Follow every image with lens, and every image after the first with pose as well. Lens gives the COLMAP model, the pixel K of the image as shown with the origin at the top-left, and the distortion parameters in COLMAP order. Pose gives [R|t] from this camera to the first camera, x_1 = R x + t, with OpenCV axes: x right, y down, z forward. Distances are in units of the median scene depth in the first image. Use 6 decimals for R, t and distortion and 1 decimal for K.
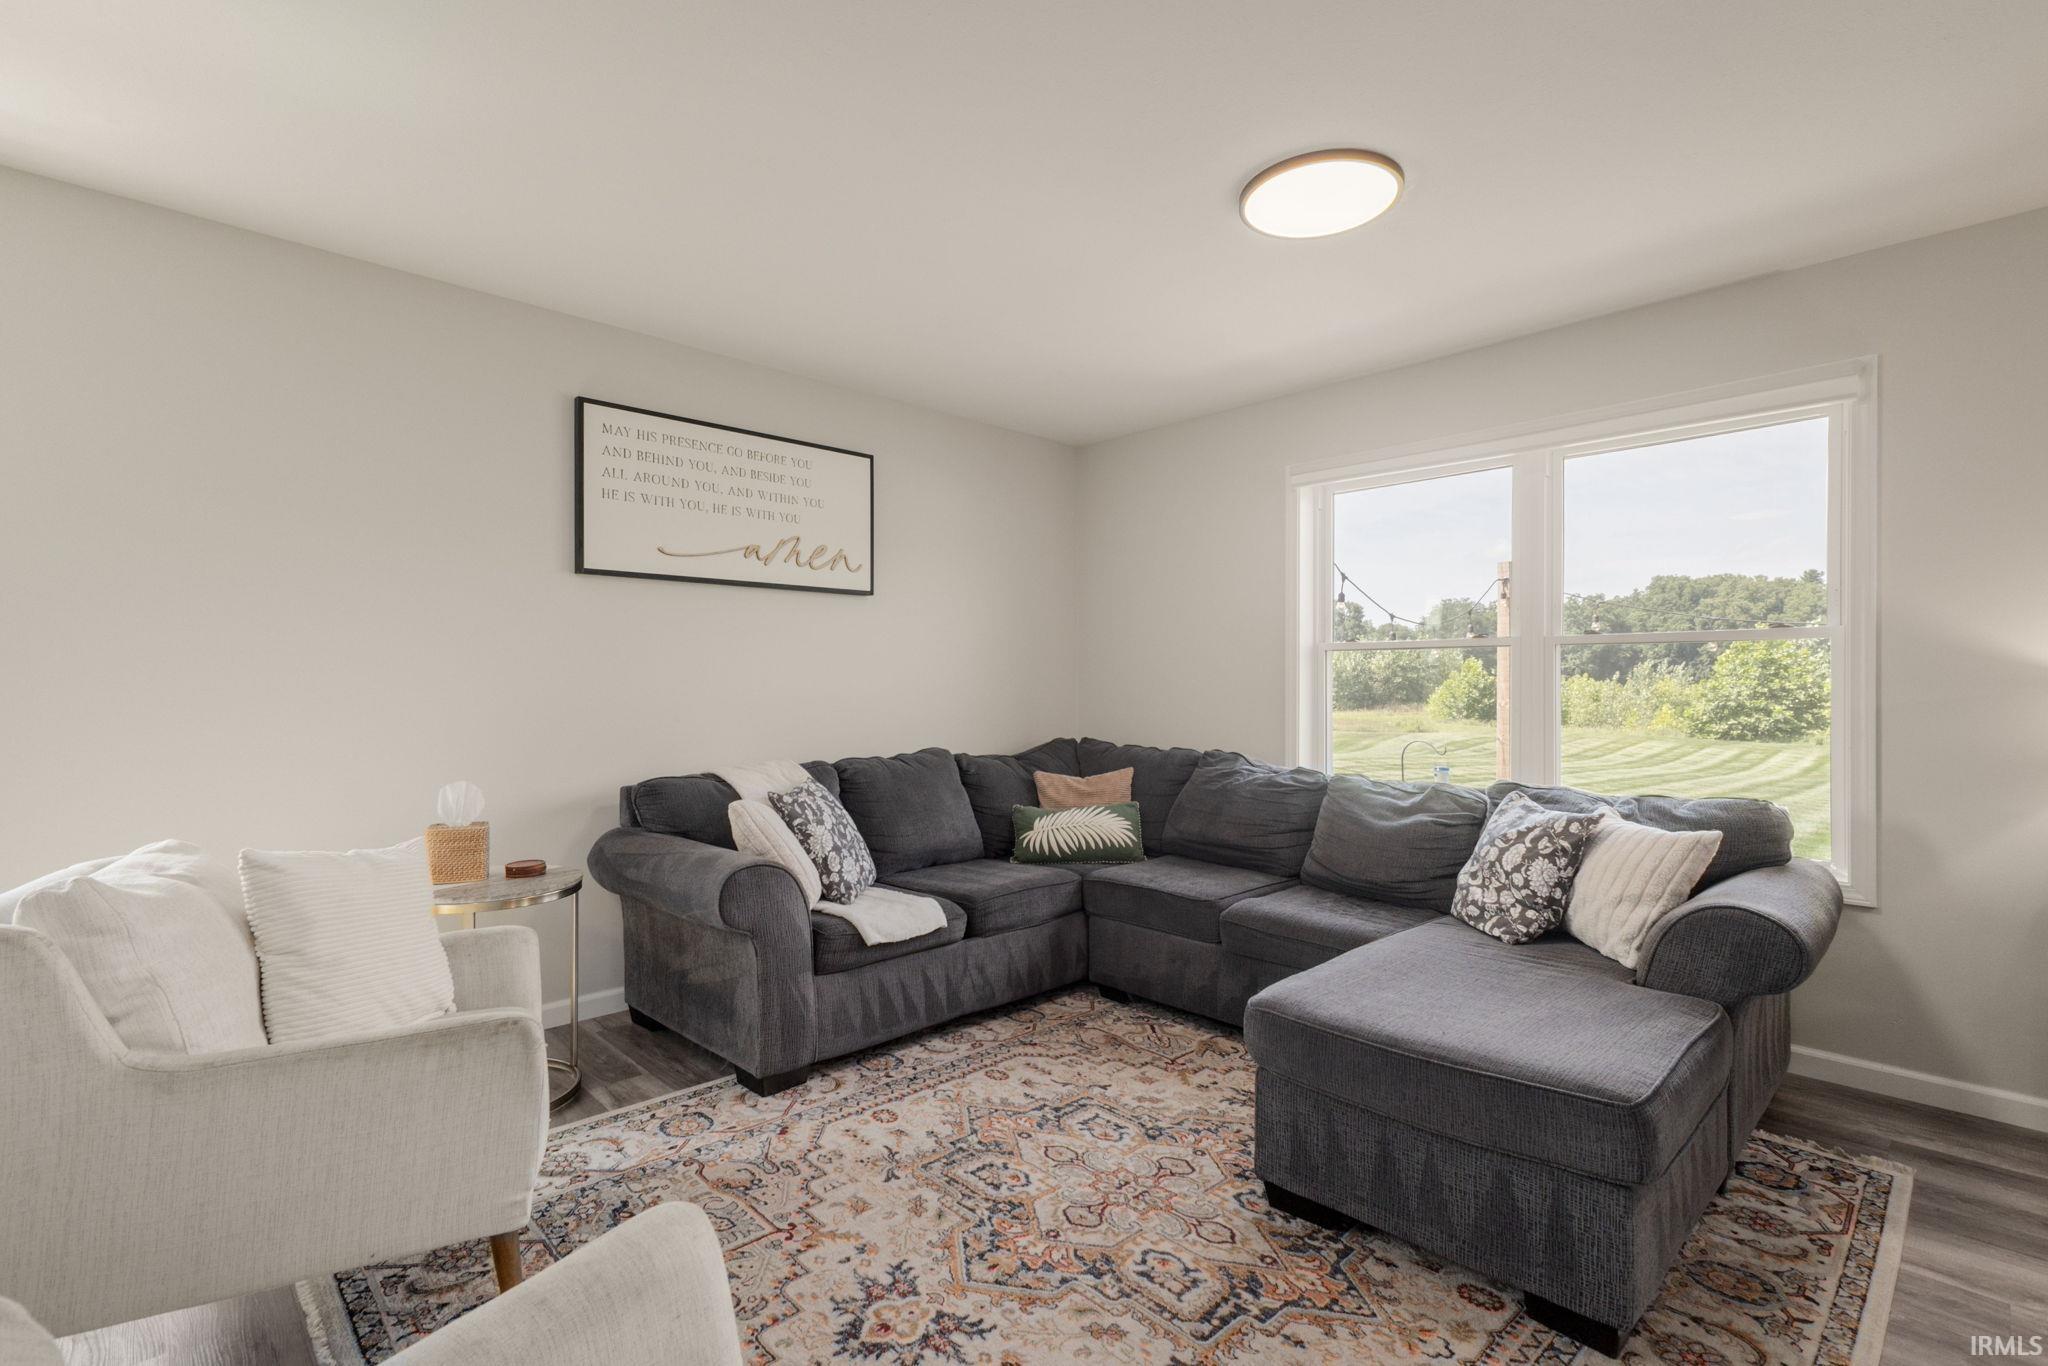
lens RADIAL K [[943.4, 0, 1024.7], [0, 943.4, 682.1], [0, 0, 1]] dist [0.016276, -0.005563]
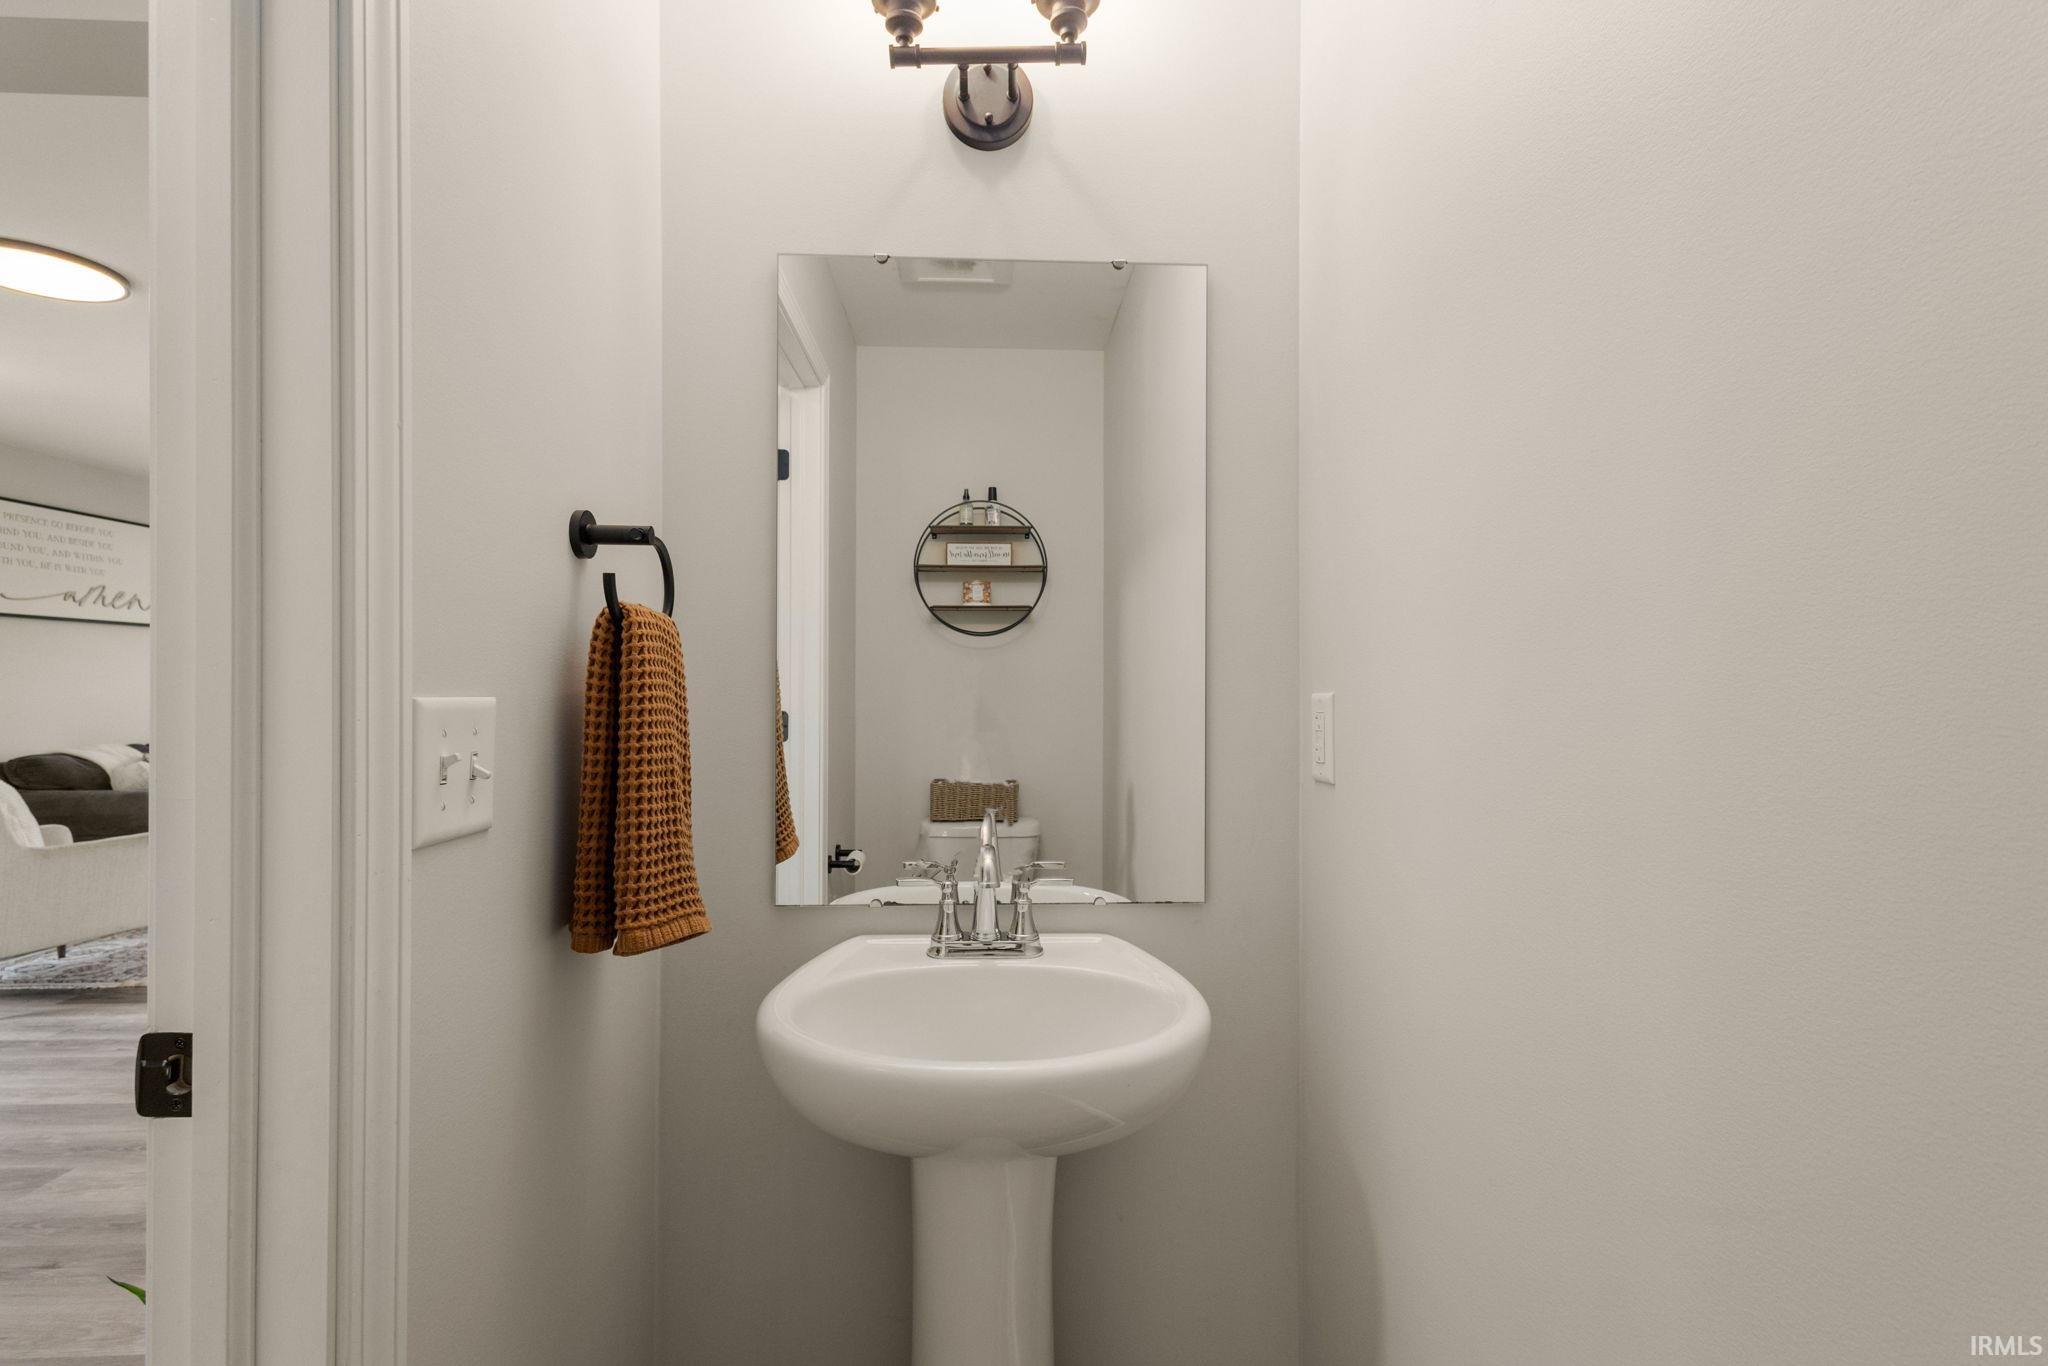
lens RADIAL K [[943.4, 0, 1024.7], [0, 943.4, 682.1], [0, 0, 1]] dist [0.016276, -0.005563]
pose [[0.654102, 0.003065, 0.756400, -0.518657], [-0.003000, 0.999994, -0.001458, -0.015718], [-0.756401, -0.001316, 0.654107, -1.191424]]
